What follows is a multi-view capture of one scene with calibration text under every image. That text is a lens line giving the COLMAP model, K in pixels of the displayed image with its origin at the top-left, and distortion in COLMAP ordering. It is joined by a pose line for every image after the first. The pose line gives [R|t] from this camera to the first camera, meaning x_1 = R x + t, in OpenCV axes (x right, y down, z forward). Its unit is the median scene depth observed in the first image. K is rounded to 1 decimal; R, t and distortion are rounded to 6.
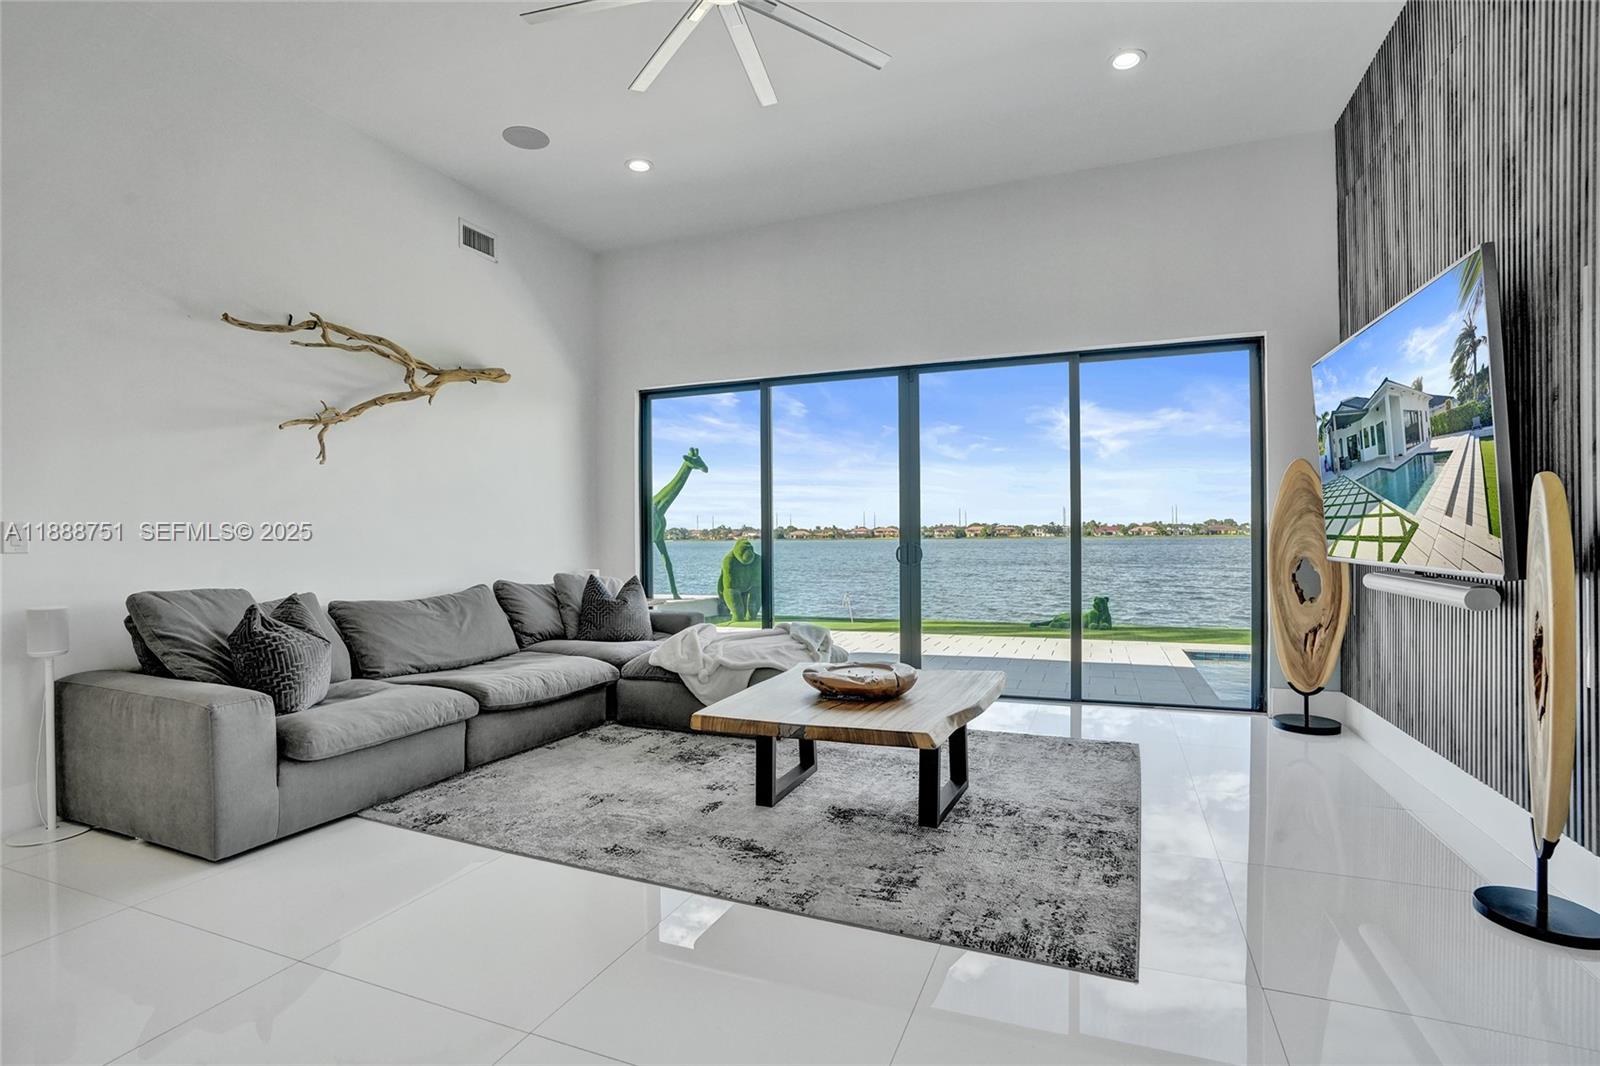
lens RADIAL K [[769.0, 0, 793.6], [0, 769.0, 541.7], [0, 0, 1]] dist [-0.066175, 0.028610]
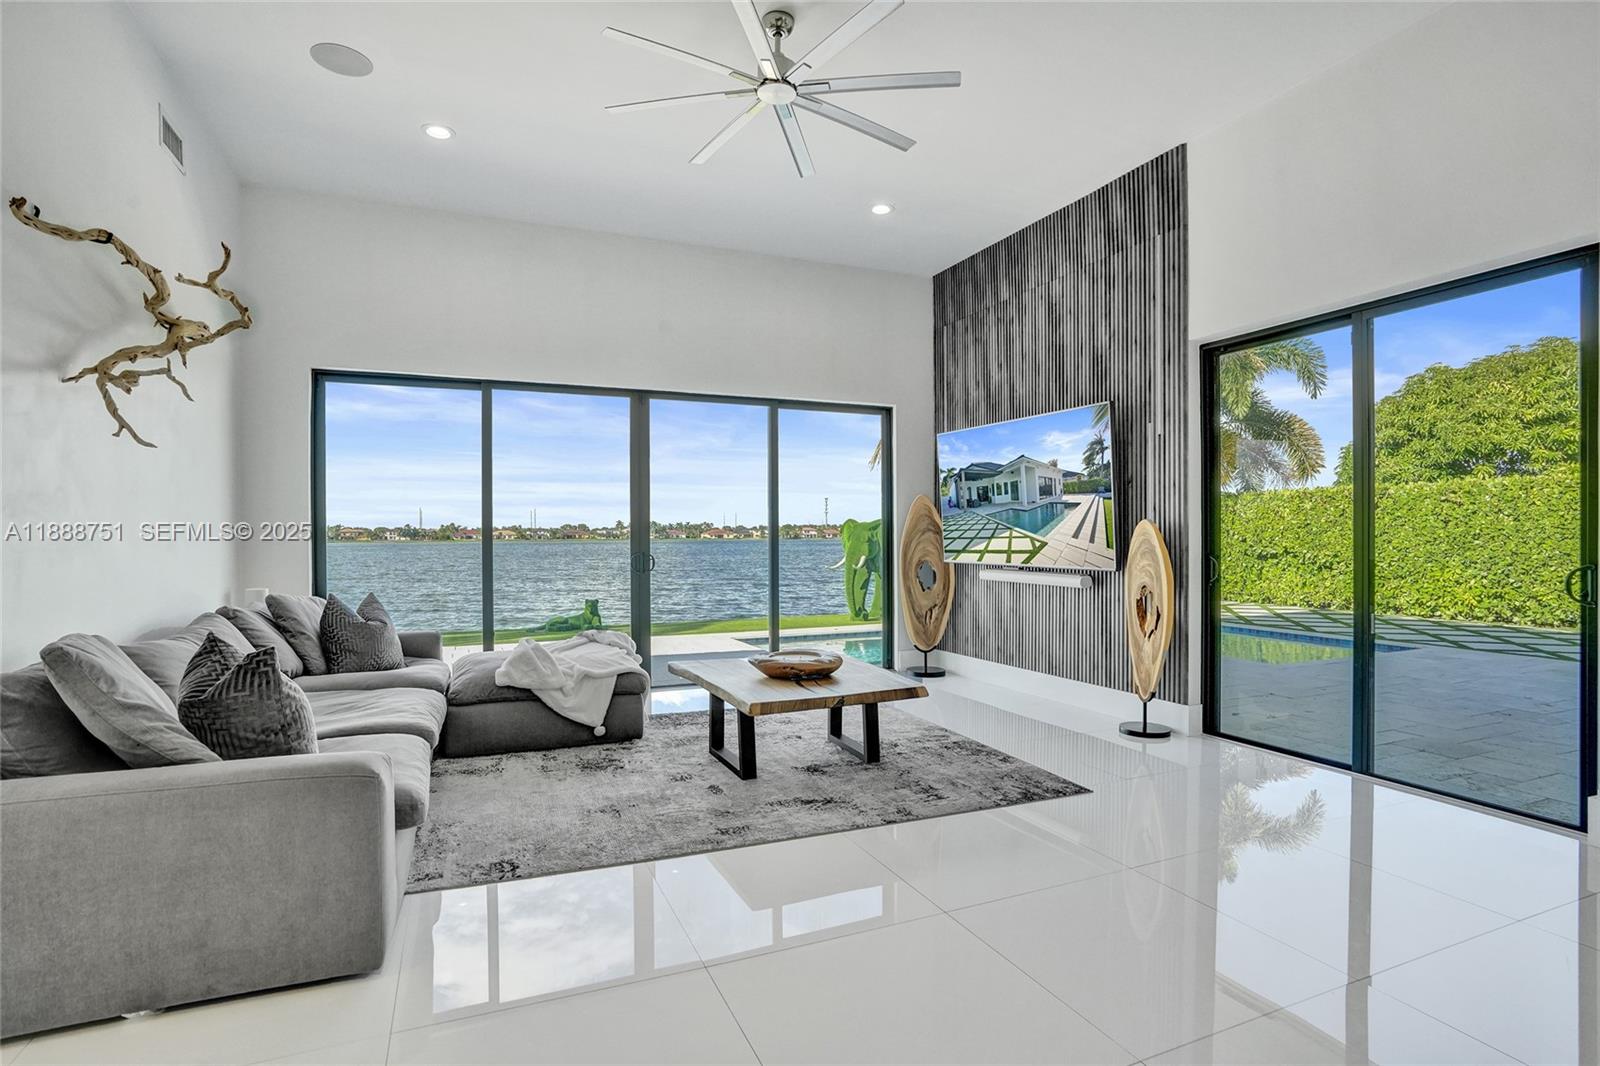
lens RADIAL K [[789.2, 0, 802.0], [0, 789.2, 539.7], [0, 0, 1]] dist [-0.061528, 0.032259]
pose [[0.704280, 0.003968, 0.709911, -0.720314], [0.001682, 0.999972, -0.007258, -0.011799], [-0.709920, 0.006306, 0.704254, 0.075692]]
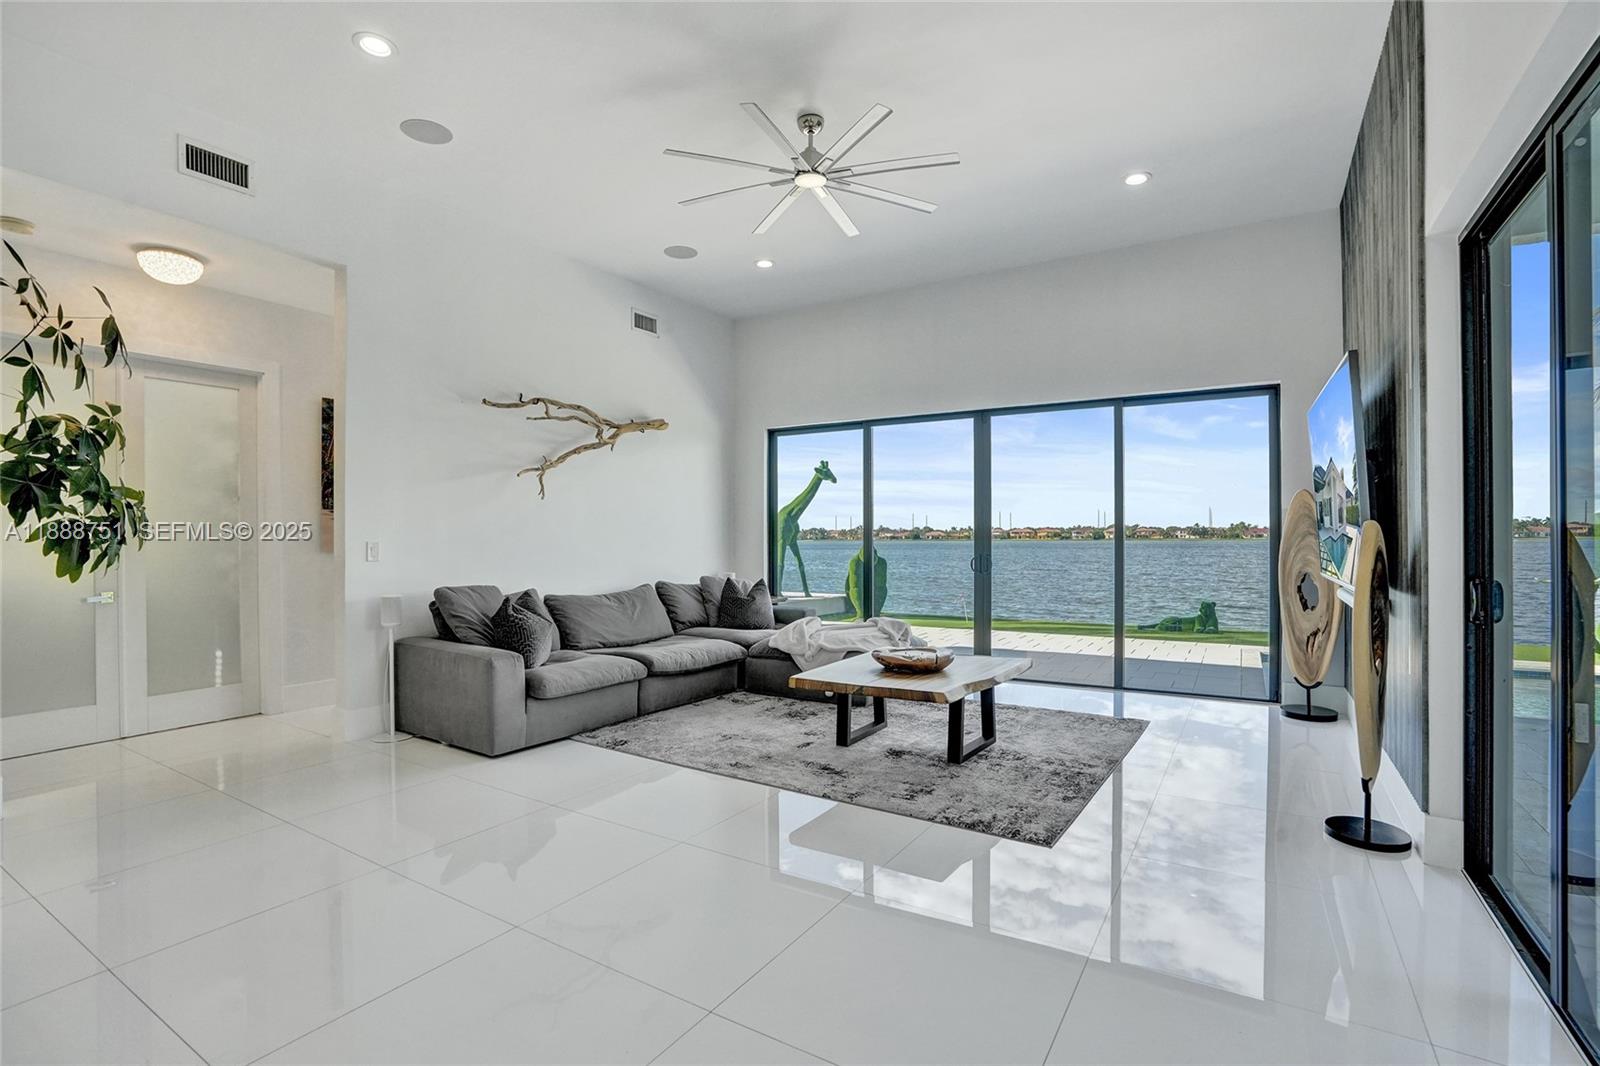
lens RADIAL K [[743.8, 0, 806.1], [0, 743.8, 535.4], [0, 0, 1]] dist [-0.052724, 0.000329]
pose [[0.986490, 0.005734, -0.163719, 0.100849], [-0.007111, 0.999944, -0.007825, -0.027188], [0.163665, 0.008884, 0.986476, -0.311910]]
